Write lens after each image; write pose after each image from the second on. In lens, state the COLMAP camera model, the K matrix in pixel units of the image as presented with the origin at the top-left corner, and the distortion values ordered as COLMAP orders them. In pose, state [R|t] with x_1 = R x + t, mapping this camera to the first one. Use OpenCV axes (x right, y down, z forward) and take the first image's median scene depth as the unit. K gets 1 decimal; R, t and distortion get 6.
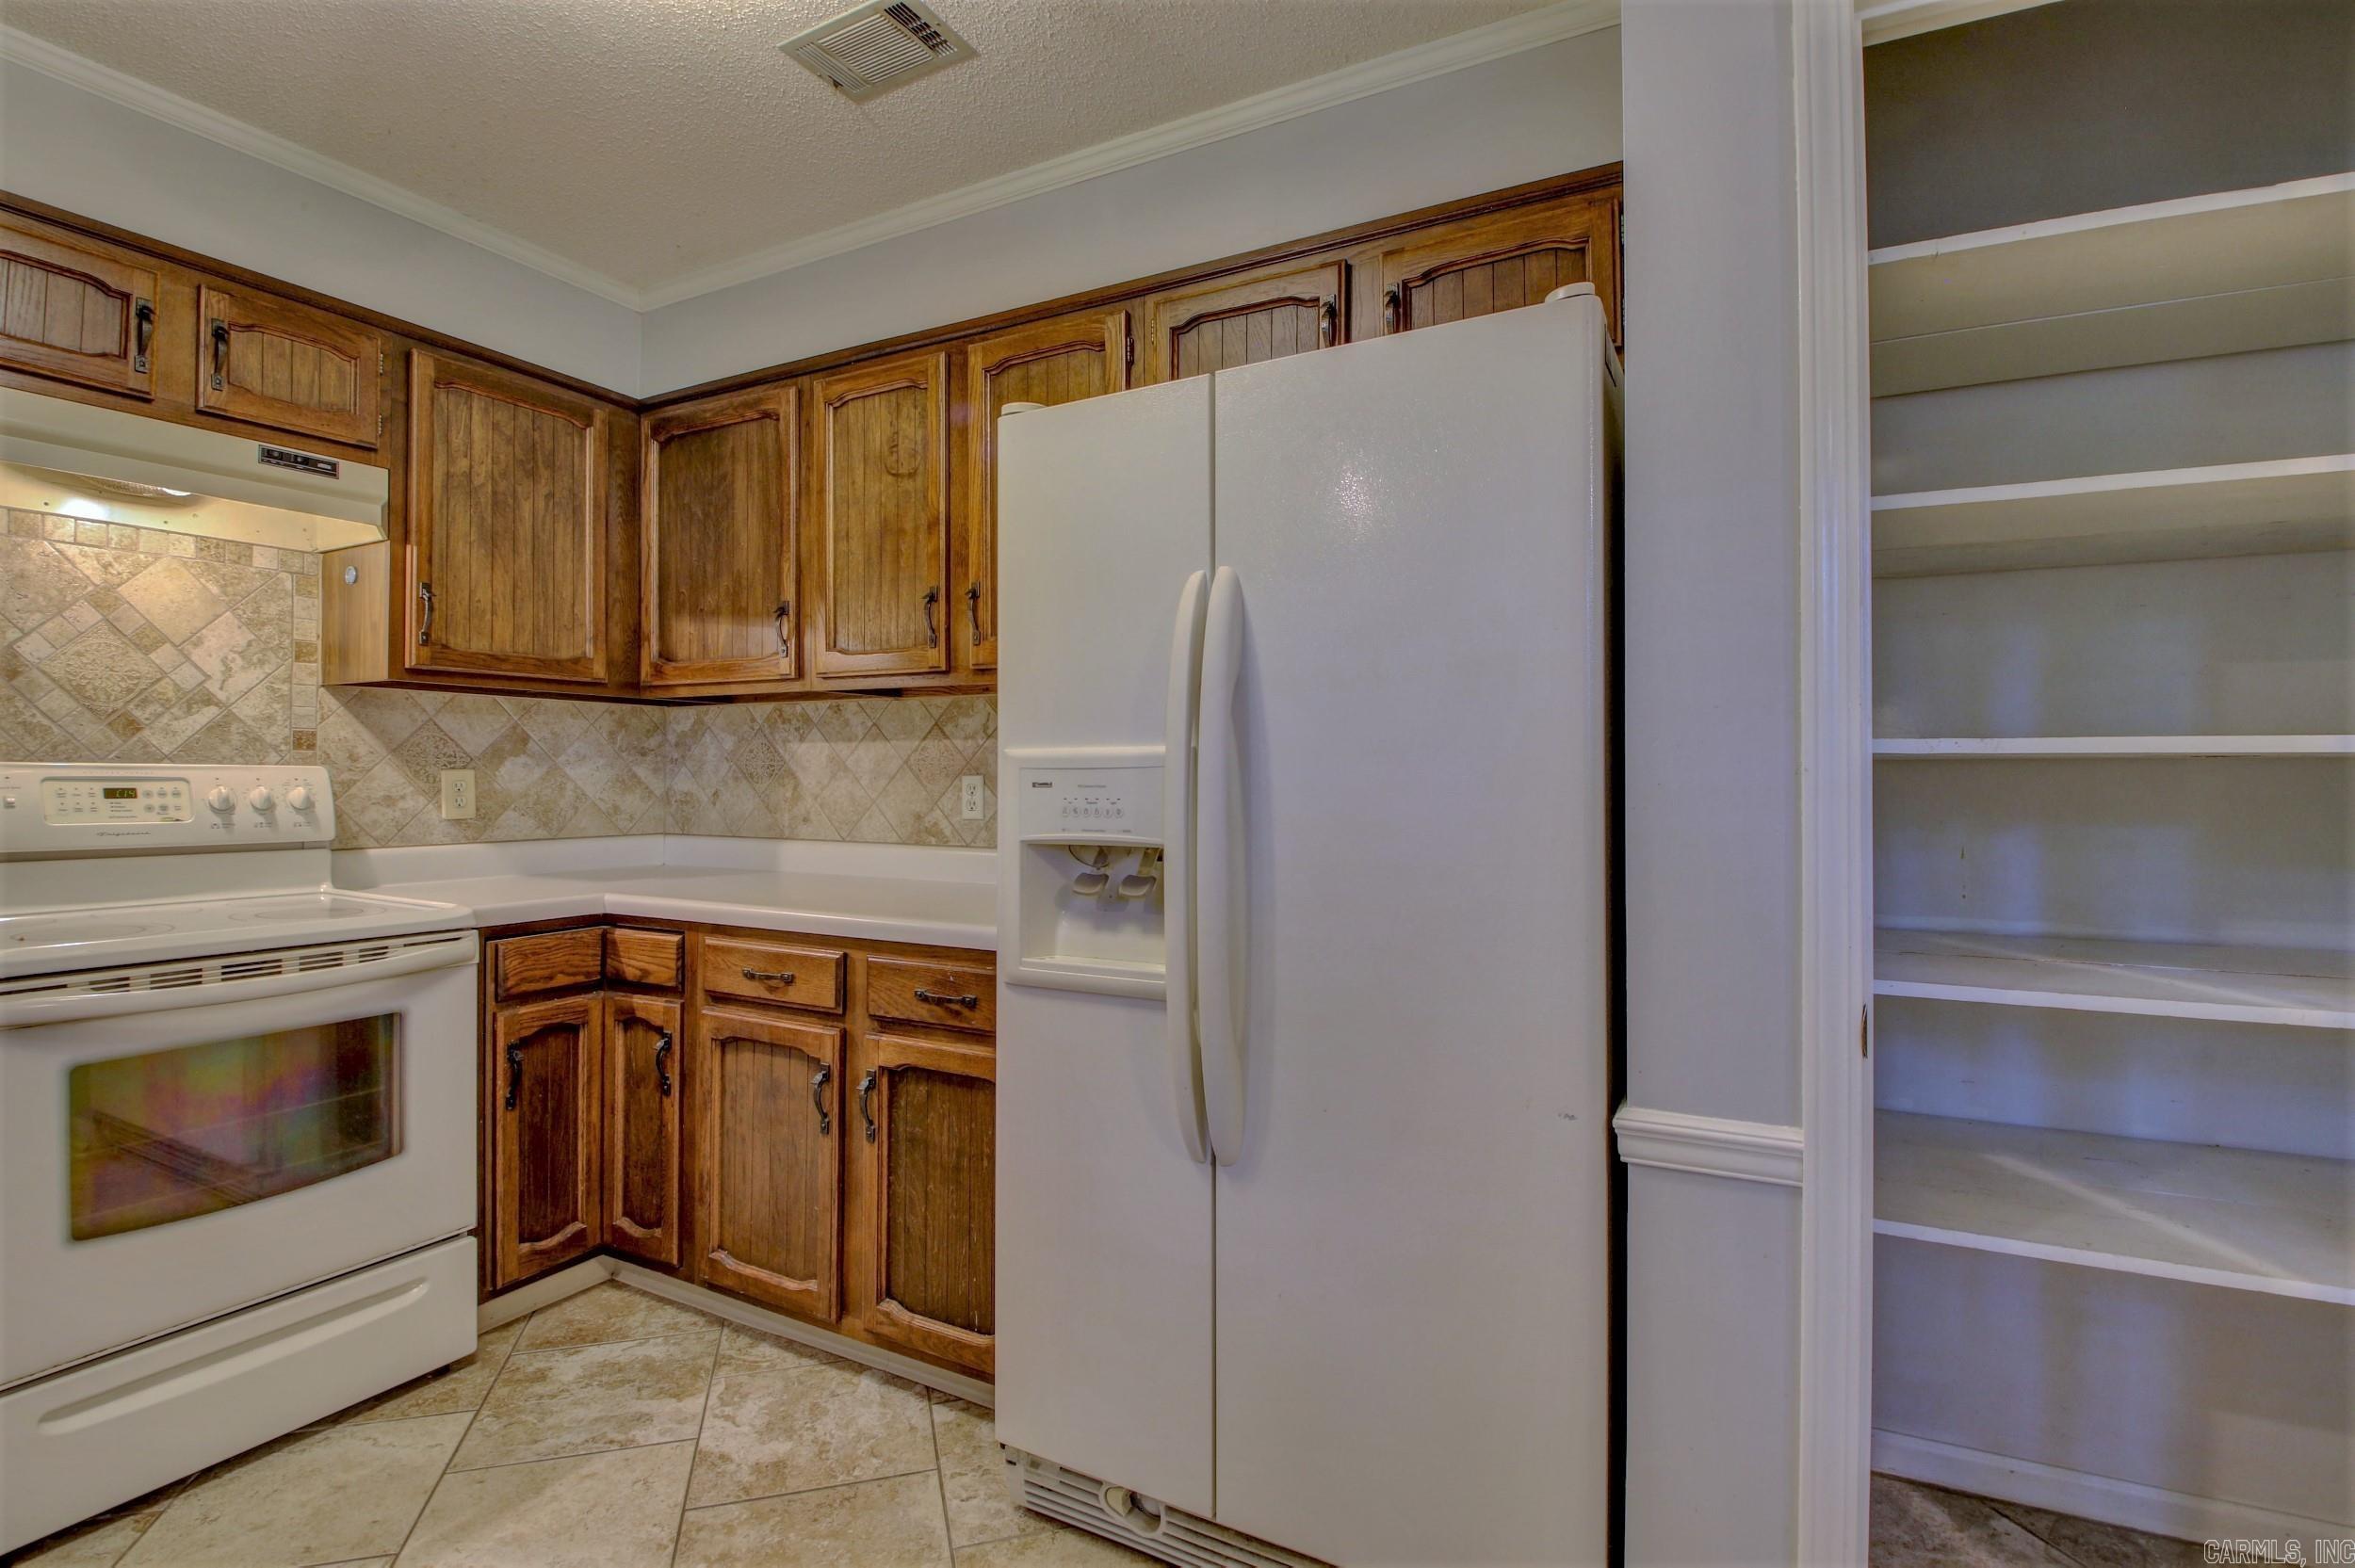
lens RADIAL K [[1094.9, 0, 1175.2], [0, 1094.9, 770.9], [0, 0, 1]] dist [0.002708, -0.016789]
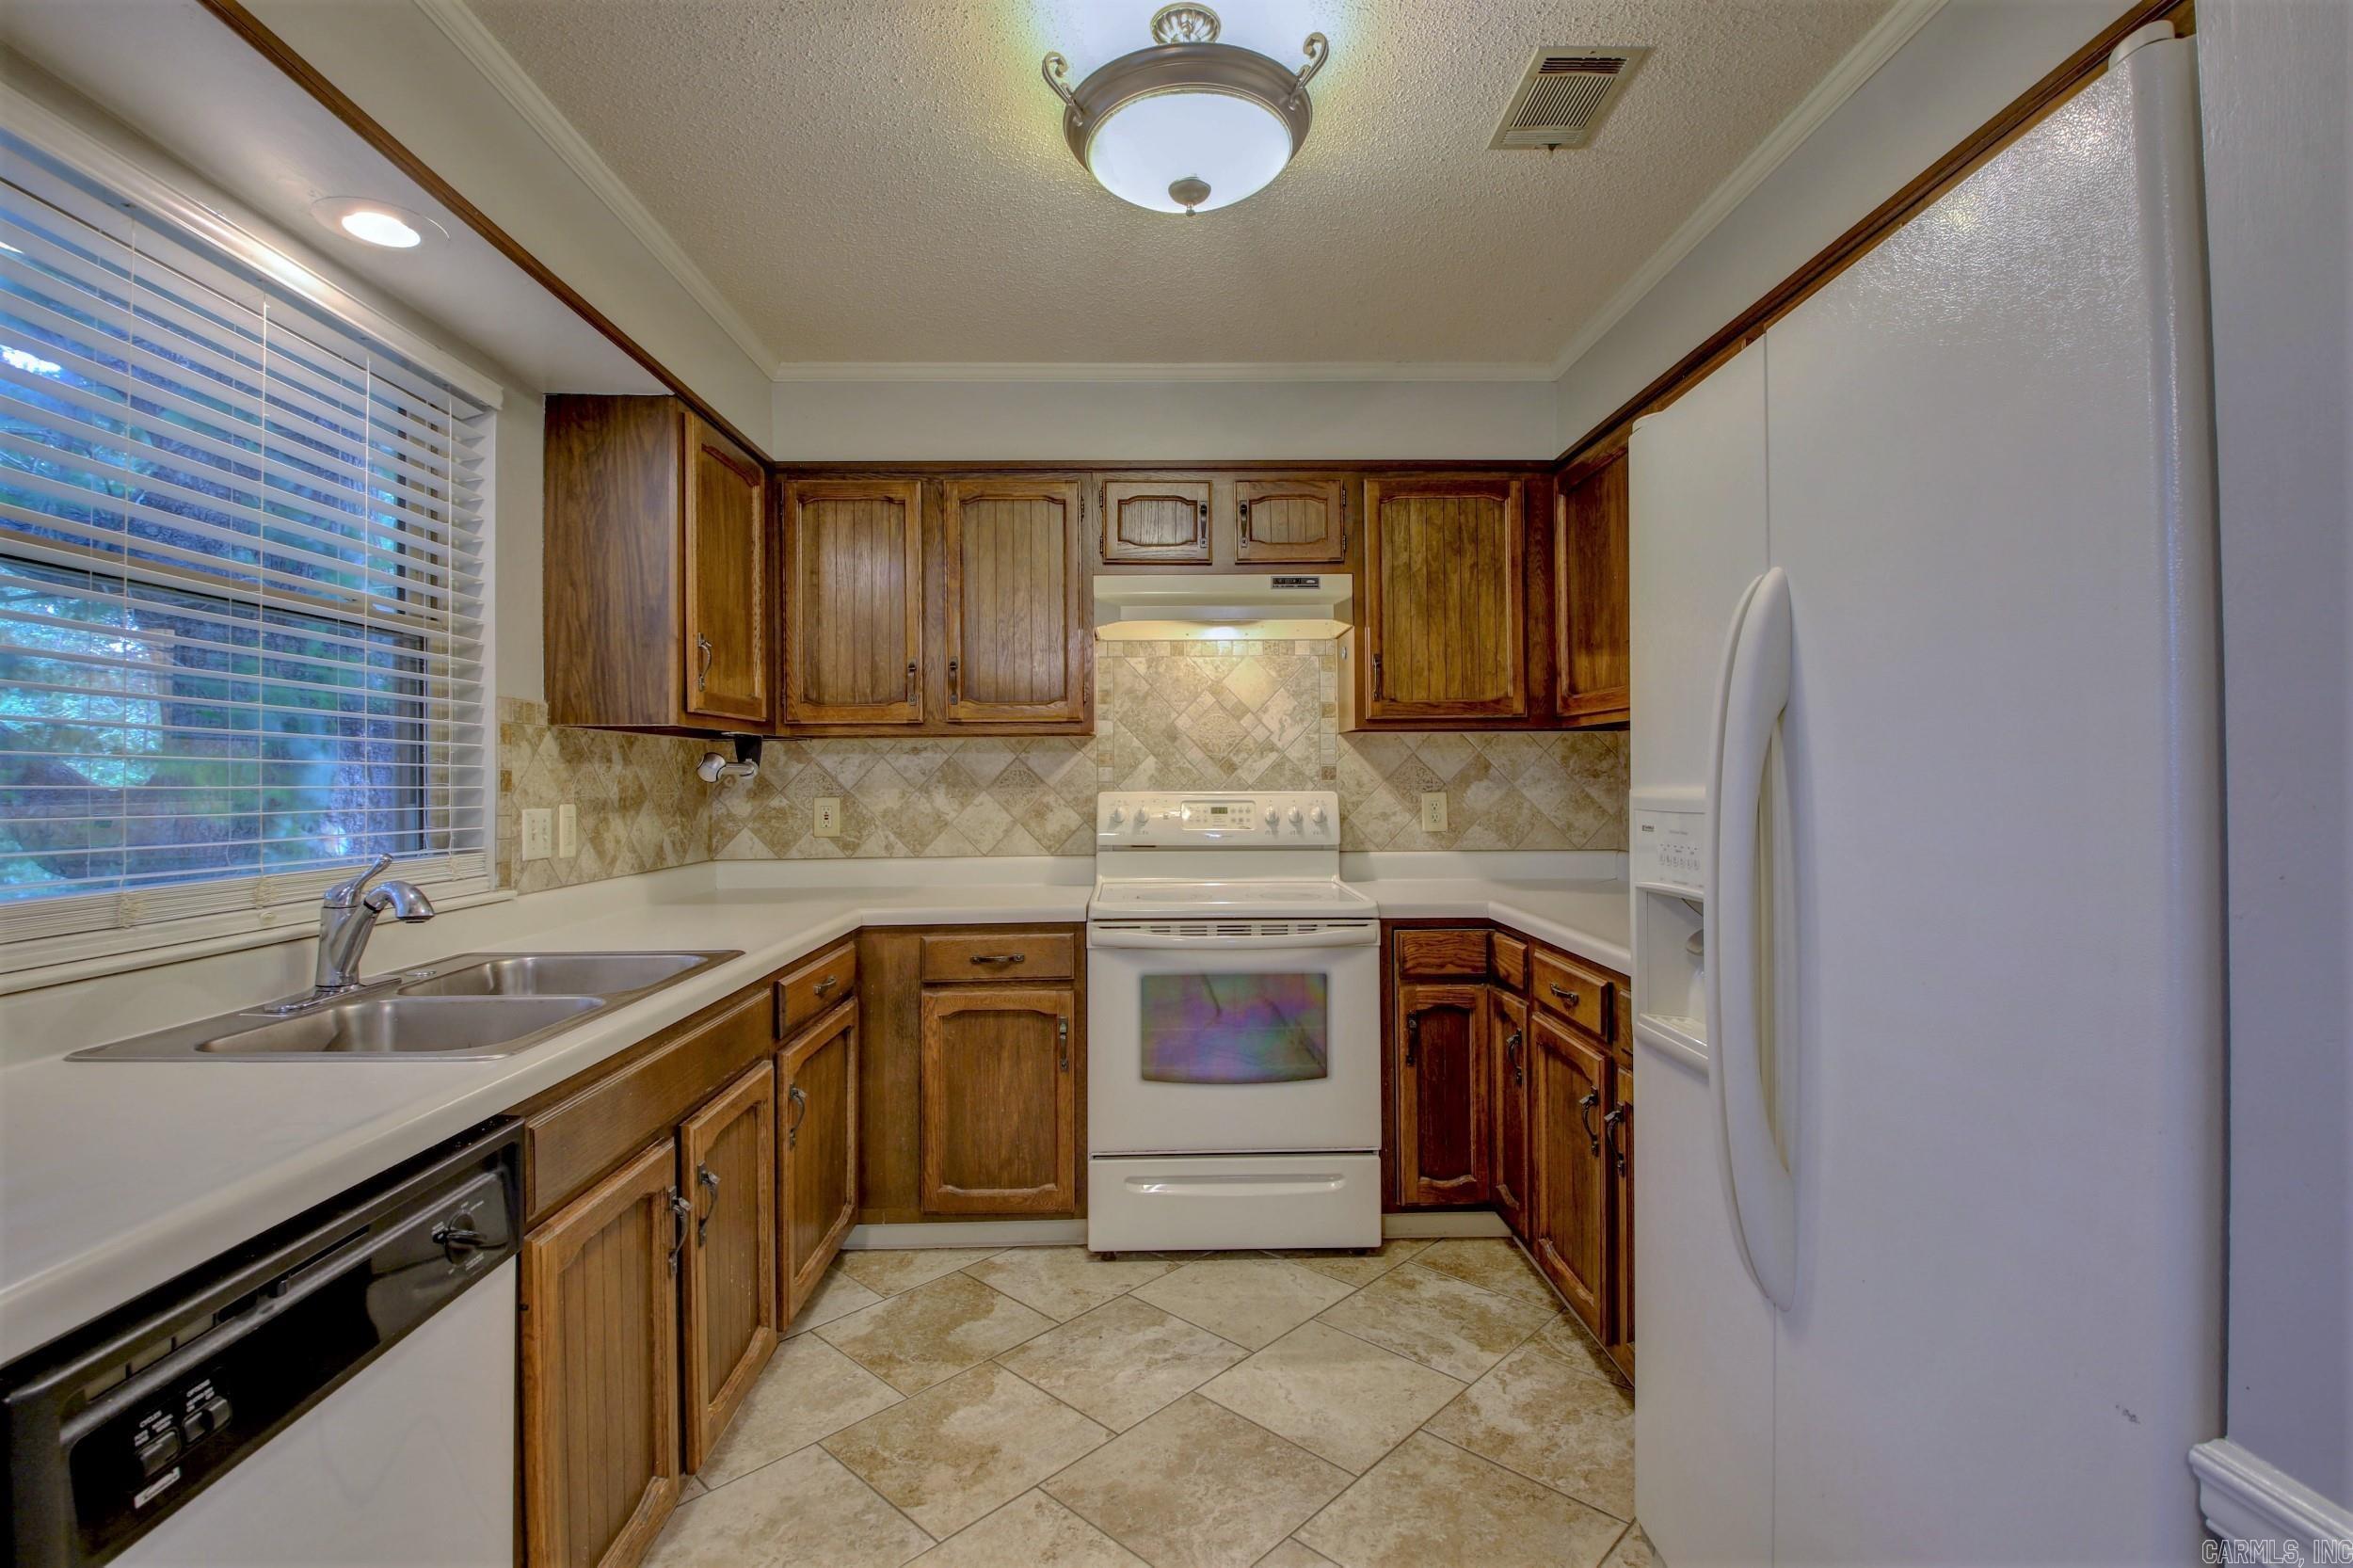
lens RADIAL K [[1094.1, 0, 1182.6], [0, 1094.1, 766.2], [0, 0, 1]] dist [0.002708, -0.016789]
pose [[0.493936, -0.015585, -0.869359, 0.367831], [0.011445, 0.999869, -0.011422, -0.024846], [0.869423, -0.004307, 0.494049, 0.150015]]
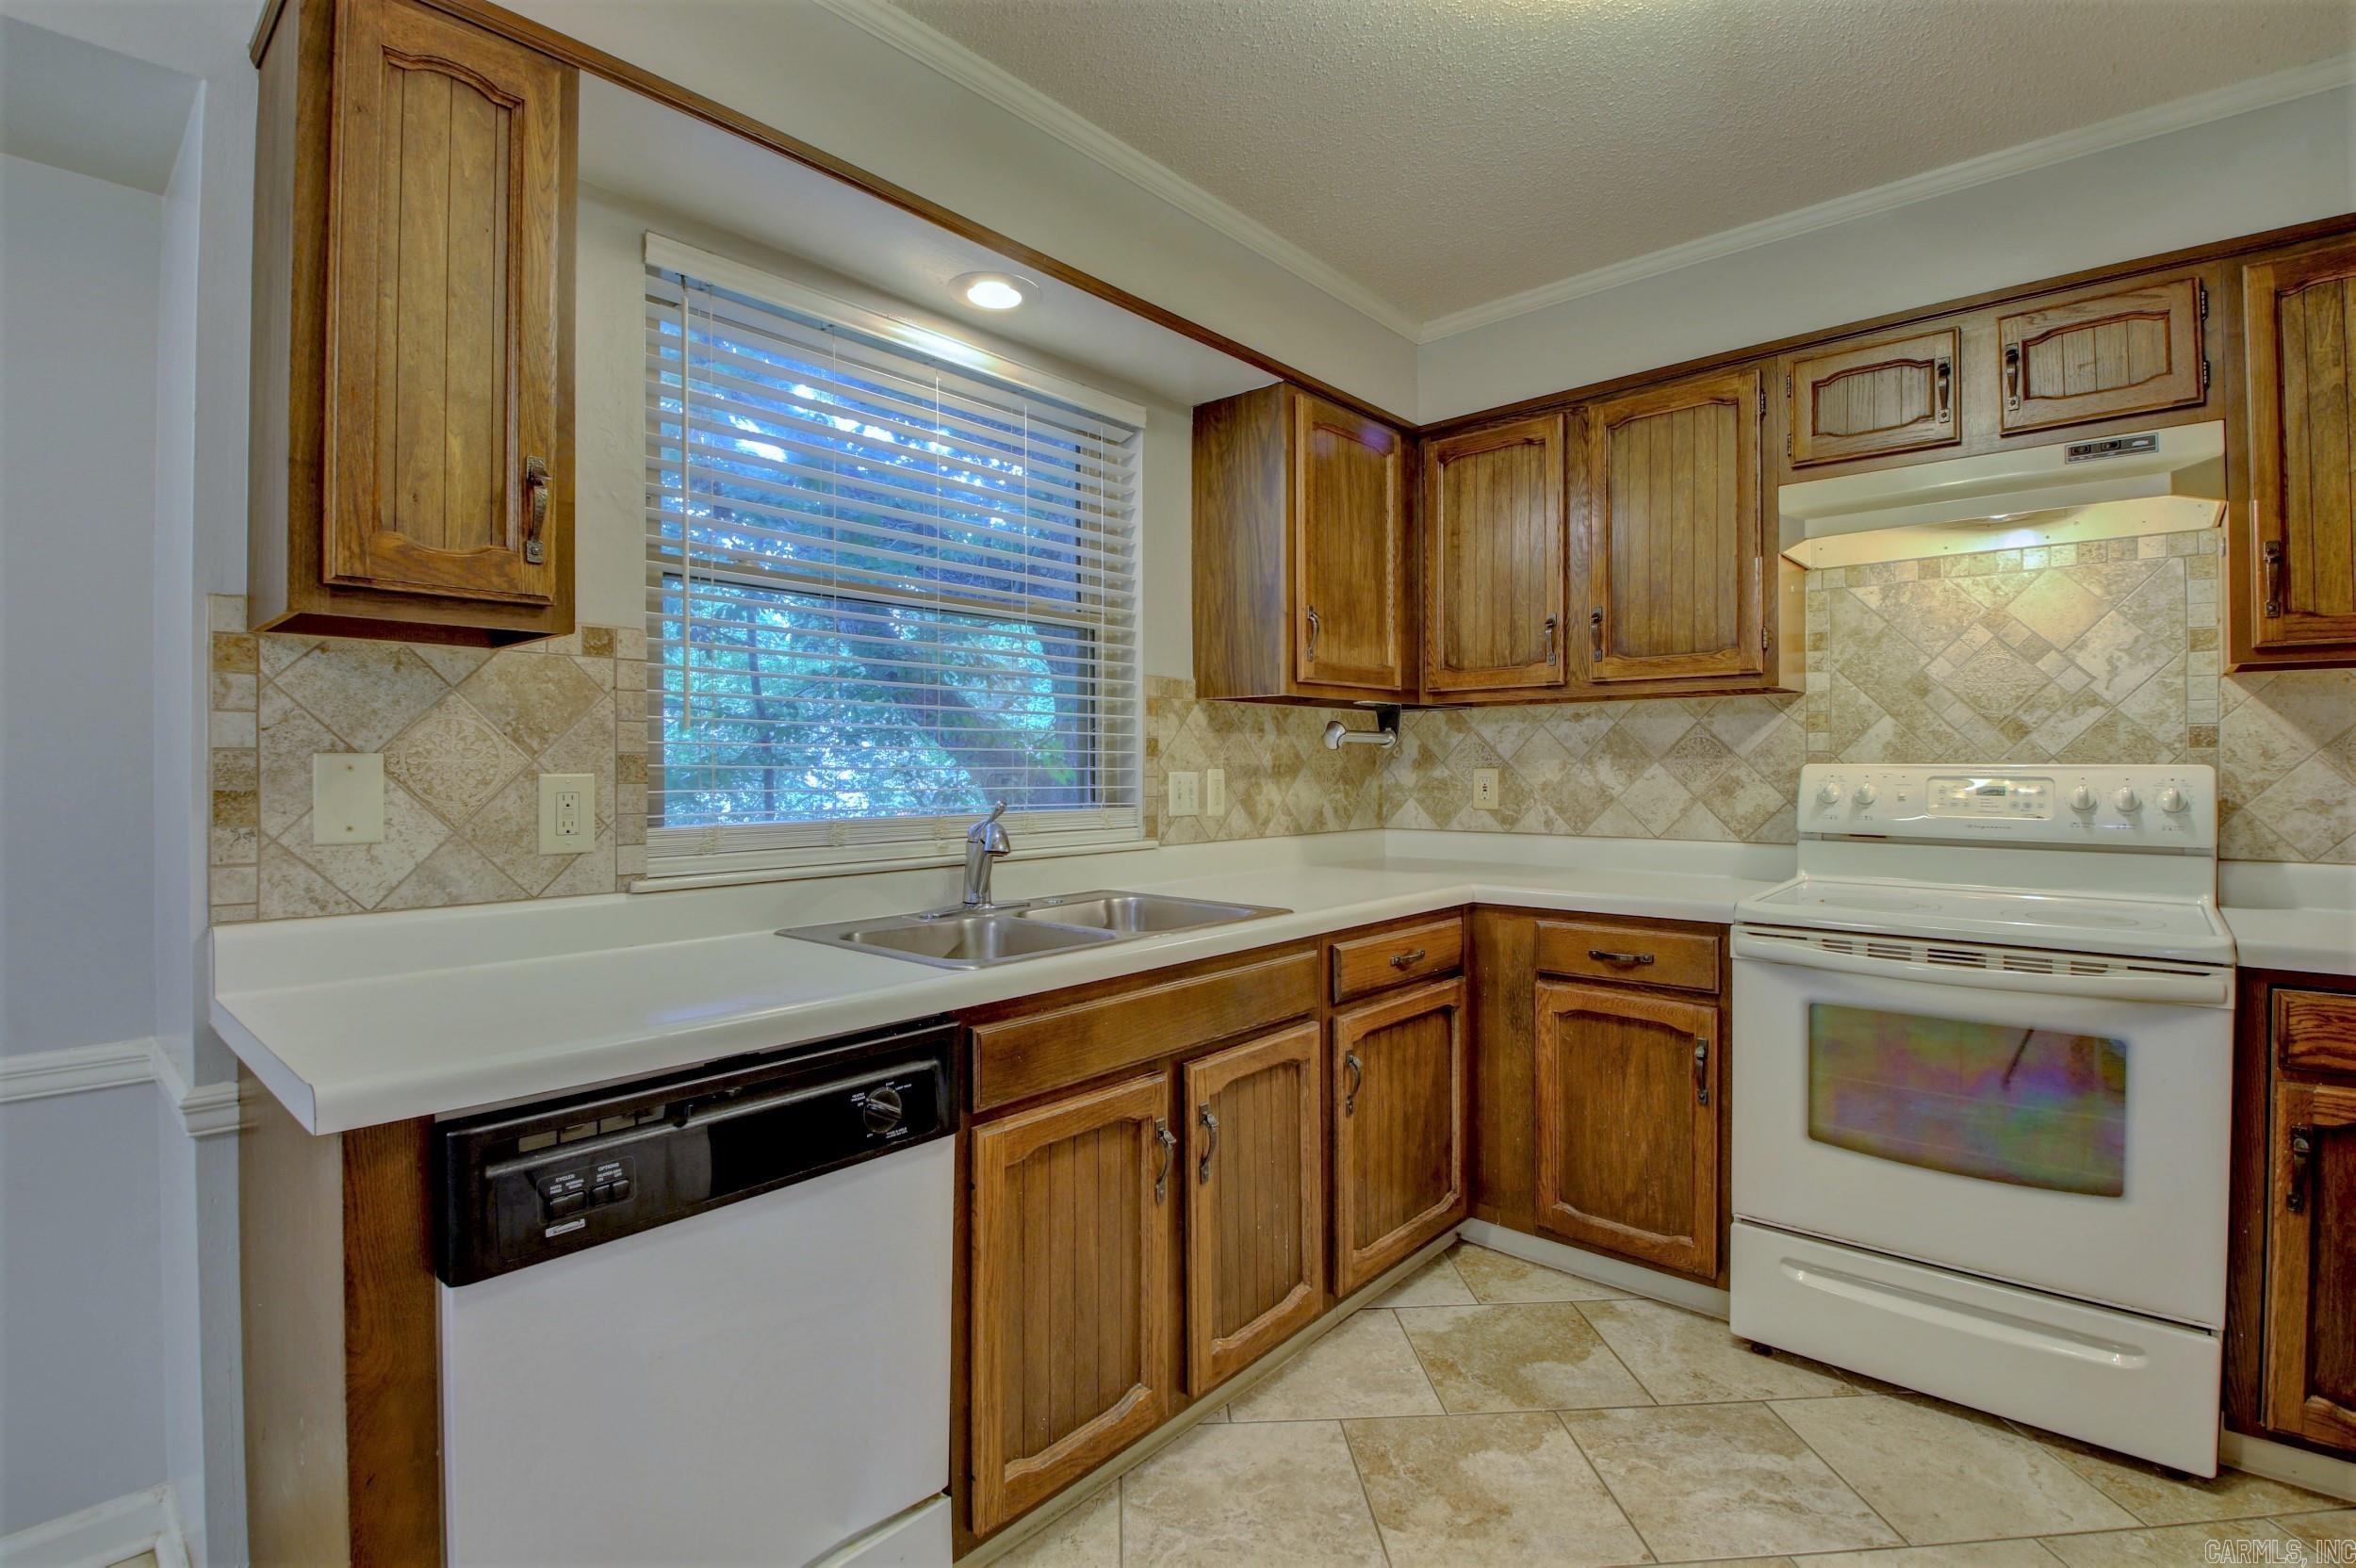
lens RADIAL K [[1095.4, 0, 1176.9], [0, 1095.4, 769.4], [0, 0, 1]] dist [0.002708, -0.016789]
pose [[-0.244849, 0.001722, -0.969560, 0.314222], [0.005379, 0.999985, 0.000418, -0.006119], [0.969546, -0.005113, -0.244855, 0.425784]]
